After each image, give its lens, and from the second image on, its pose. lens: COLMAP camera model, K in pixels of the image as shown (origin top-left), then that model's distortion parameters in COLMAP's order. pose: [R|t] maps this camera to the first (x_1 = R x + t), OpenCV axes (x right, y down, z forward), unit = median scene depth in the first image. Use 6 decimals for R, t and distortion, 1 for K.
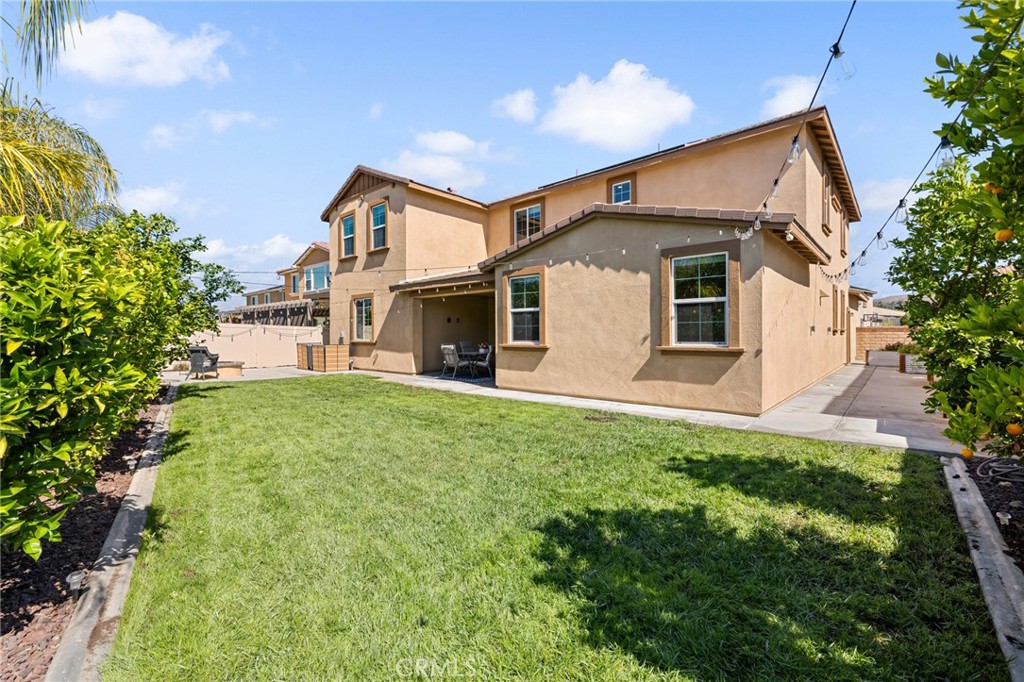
lens RADIAL K [[434.6, 0, 511.1], [0, 434.6, 337.2], [0, 0, 1]] dist [-0.004273, -0.000099]
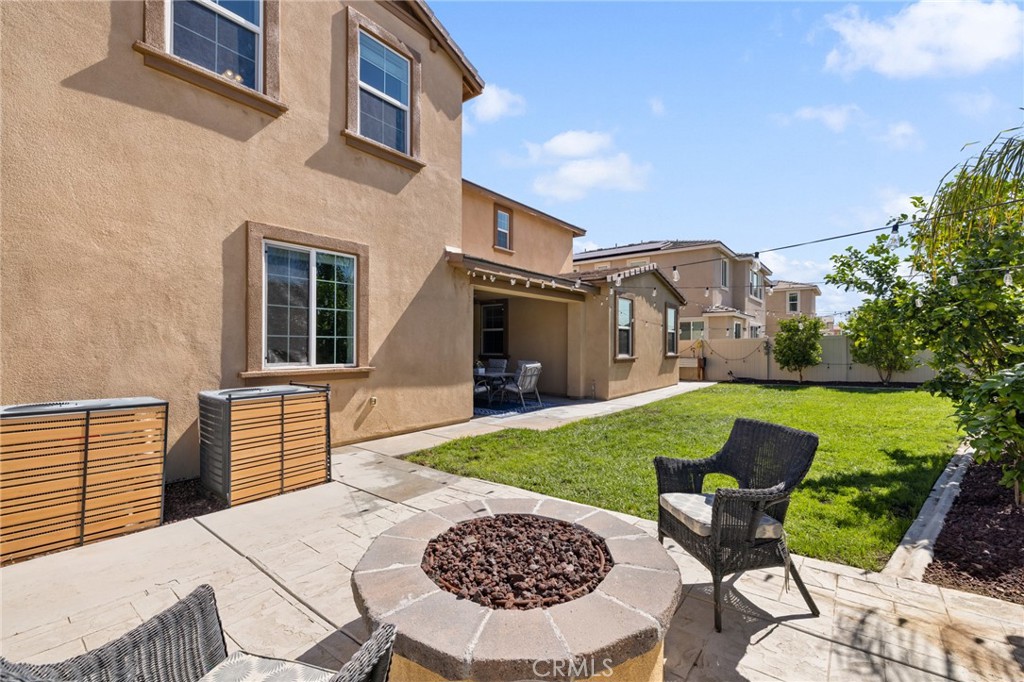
lens RADIAL K [[434.6, 0, 512.1], [0, 434.6, 342.7], [0, 0, 1]] dist [-0.004273, -0.000099]
pose [[-0.060111, 0.005629, 0.998176, -1.084940], [0.004608, 0.999975, -0.005362, -0.015703], [-0.998181, 0.004277, -0.060136, 1.336881]]
